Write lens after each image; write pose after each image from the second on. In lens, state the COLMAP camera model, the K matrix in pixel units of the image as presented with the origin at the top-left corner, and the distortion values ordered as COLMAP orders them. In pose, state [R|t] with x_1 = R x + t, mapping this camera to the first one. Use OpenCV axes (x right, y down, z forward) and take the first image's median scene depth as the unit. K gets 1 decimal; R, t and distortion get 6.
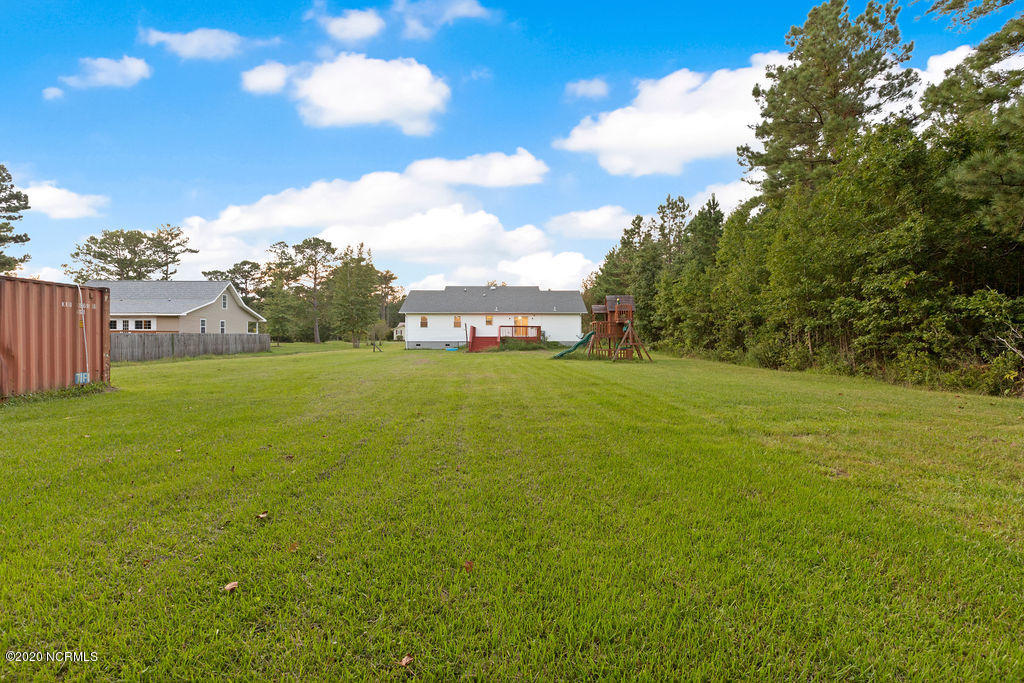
lens RADIAL K [[468.1, 0, 510.4], [0, 468.1, 340.5], [0, 0, 1]] dist [0.002725, 0.000217]
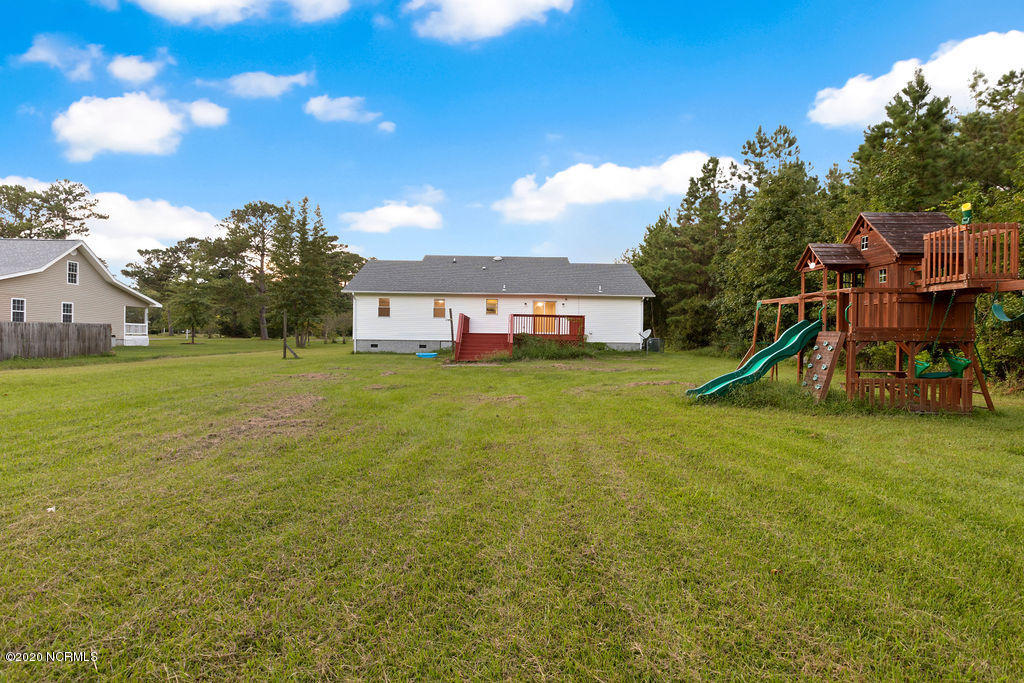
lens RADIAL K [[468.1, 0, 514.1], [0, 468.1, 338.0], [0, 0, 1]] dist [0.002725, 0.000217]
pose [[0.999802, 0.012872, 0.015162, -0.024856], [-0.012873, 0.999917, -0.000050, -0.002749], [-0.015161, -0.000145, 0.999885, 0.390979]]
